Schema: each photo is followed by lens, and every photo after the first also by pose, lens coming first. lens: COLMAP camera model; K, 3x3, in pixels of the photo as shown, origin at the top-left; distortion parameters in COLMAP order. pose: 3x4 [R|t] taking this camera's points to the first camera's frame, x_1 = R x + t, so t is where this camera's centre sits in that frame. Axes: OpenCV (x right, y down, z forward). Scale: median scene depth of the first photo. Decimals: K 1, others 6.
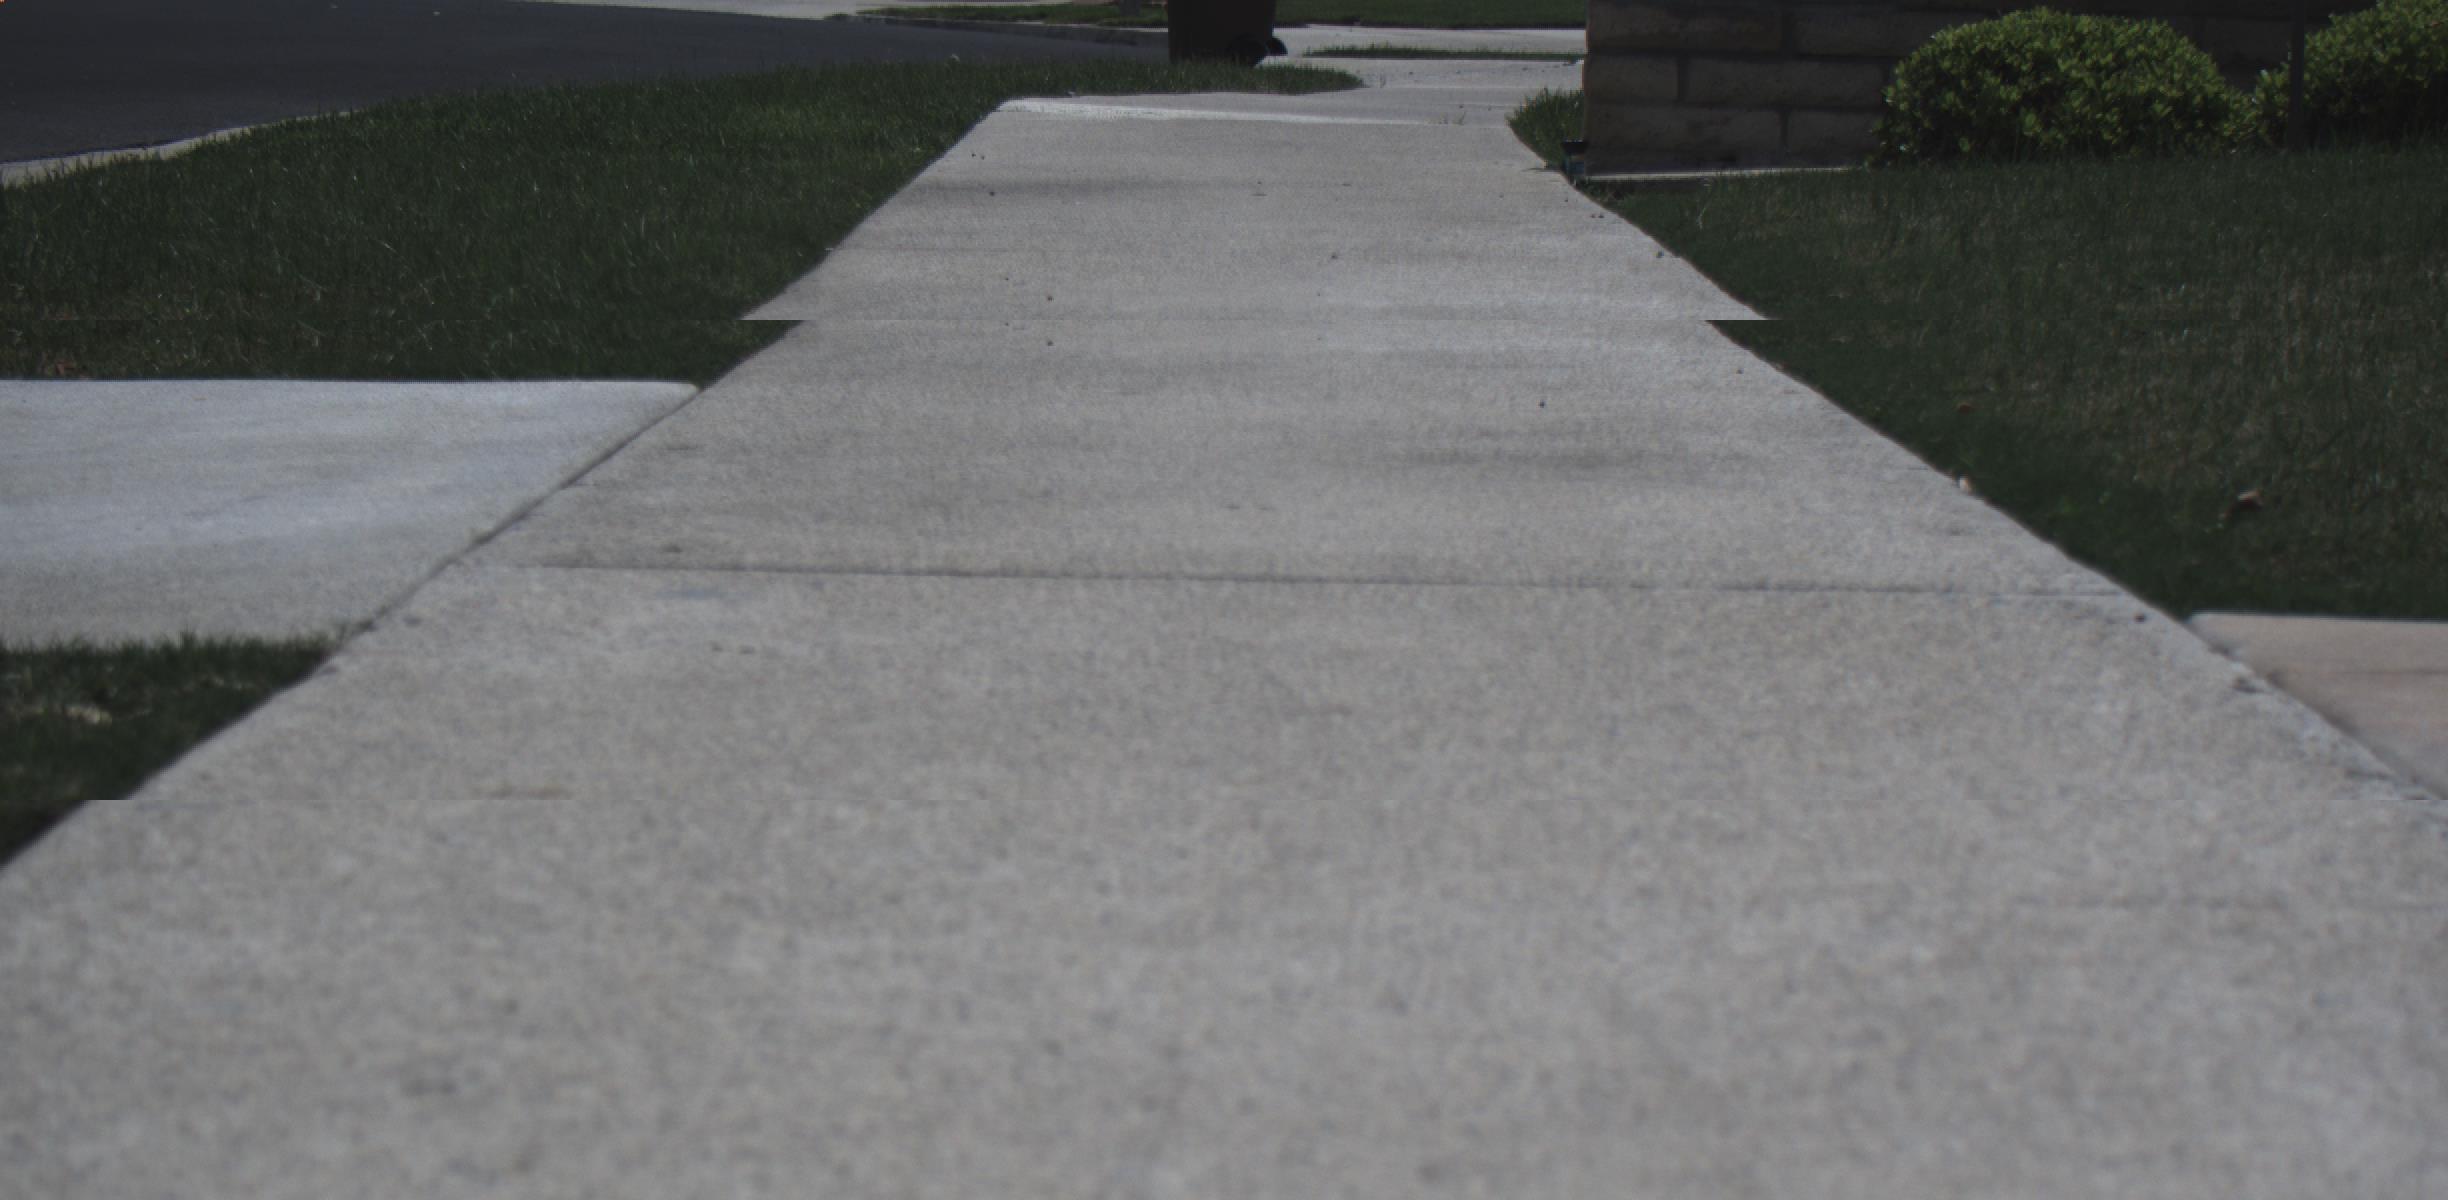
lens RADIAL K [[5991.9, 0, 1210.8], [0, 5991.9, 597.1], [0, 0, 1]] dist [-0.105012, 0.000000]
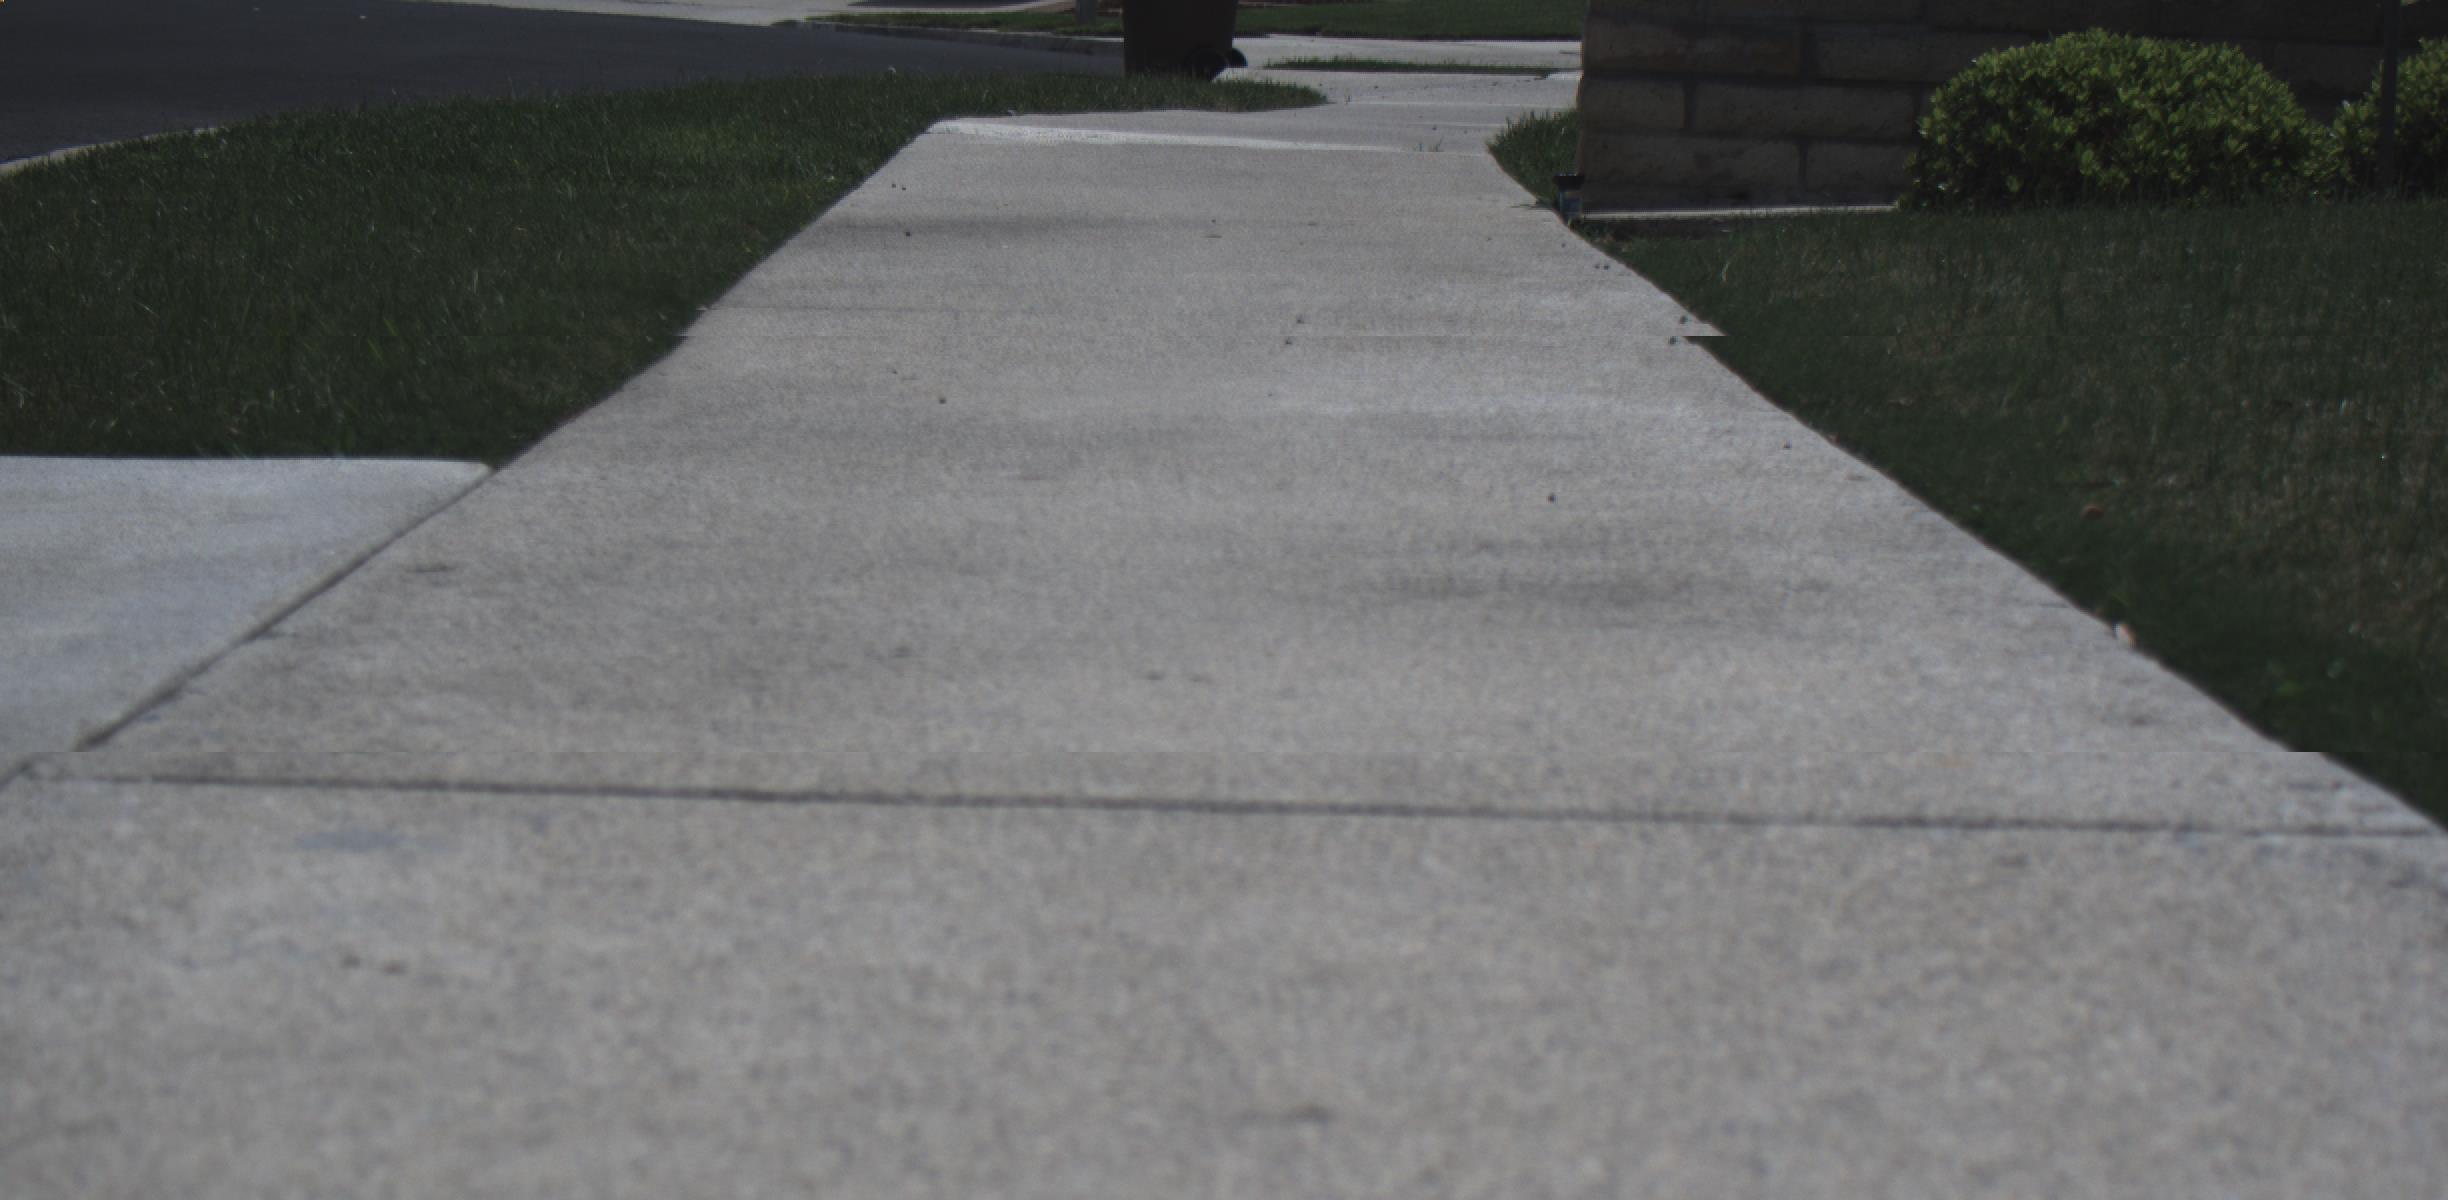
lens RADIAL K [[5991.9, 0, 1233.6], [0, 5991.9, 592.0], [0, 0, 1]] dist [-0.105012, 0.000000]
pose [[0.999920, 0.006191, 0.011008, 0.001584], [-0.006168, 0.999979, -0.002120, -0.012331], [-0.011021, 0.002052, 0.999937, 0.113704]]
